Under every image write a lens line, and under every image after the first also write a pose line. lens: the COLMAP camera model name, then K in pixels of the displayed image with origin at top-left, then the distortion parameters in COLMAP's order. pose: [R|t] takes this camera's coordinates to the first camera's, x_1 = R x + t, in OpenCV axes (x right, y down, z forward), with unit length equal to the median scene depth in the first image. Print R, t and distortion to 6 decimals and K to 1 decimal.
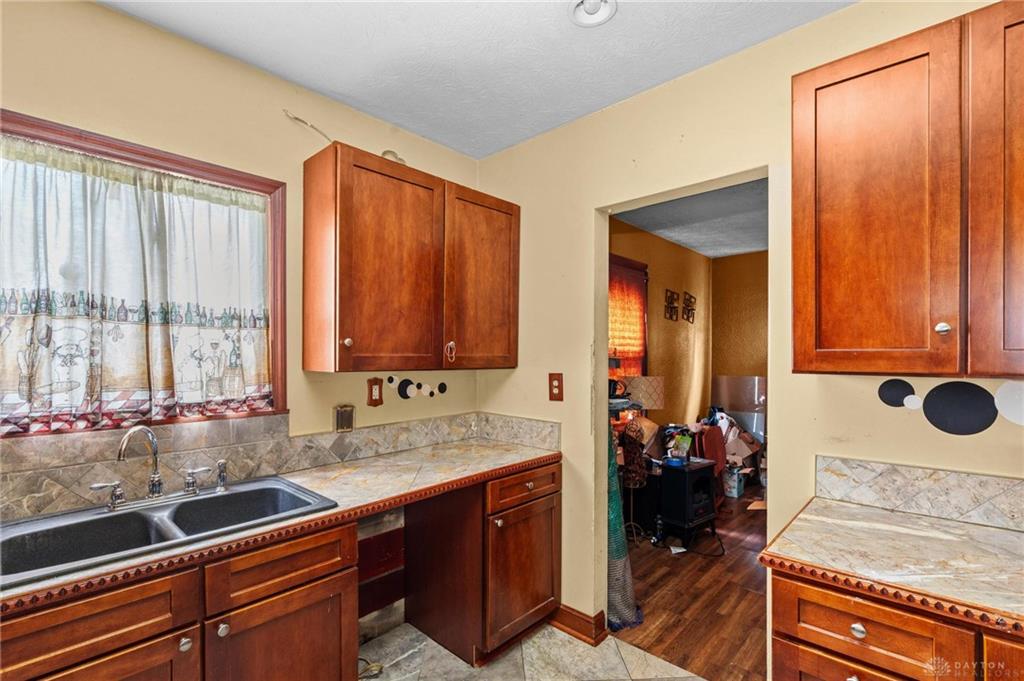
lens RADIAL K [[465.9, 0, 489.2], [0, 465.9, 358.0], [0, 0, 1]] dist [-0.003160, 0.001866]
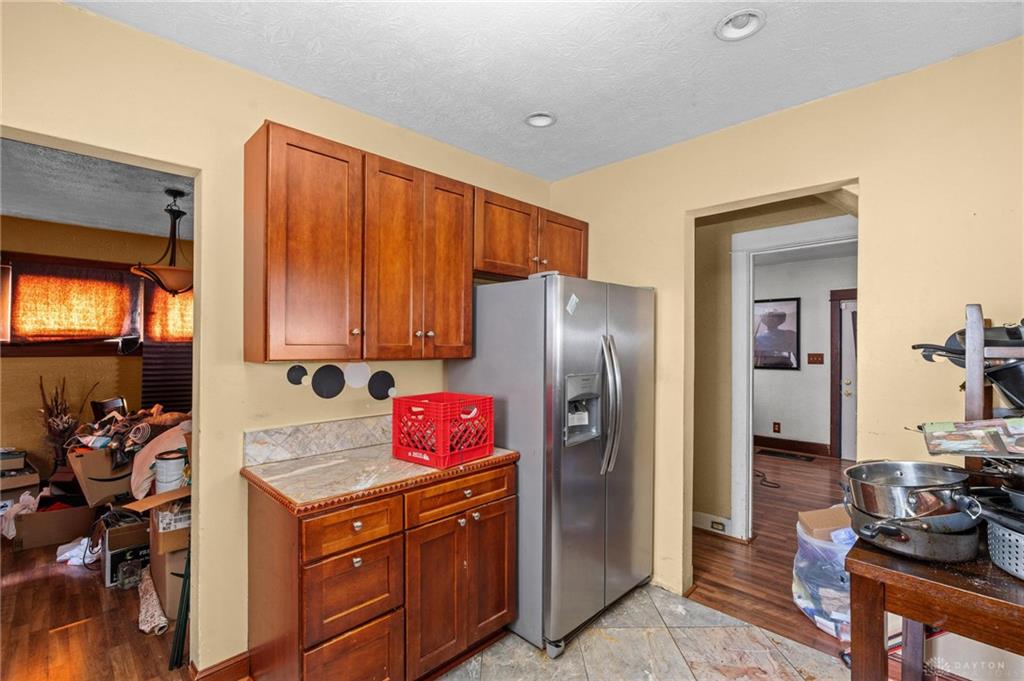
lens RADIAL K [[465.9, 0, 509.3], [0, 465.9, 344.7], [0, 0, 1]] dist [-0.003160, 0.001866]
pose [[0.028155, 0.005213, 0.999590, -0.620031], [0.010497, 0.999930, -0.005510, -0.003202], [-0.999548, 0.010648, 0.028098, 0.372842]]
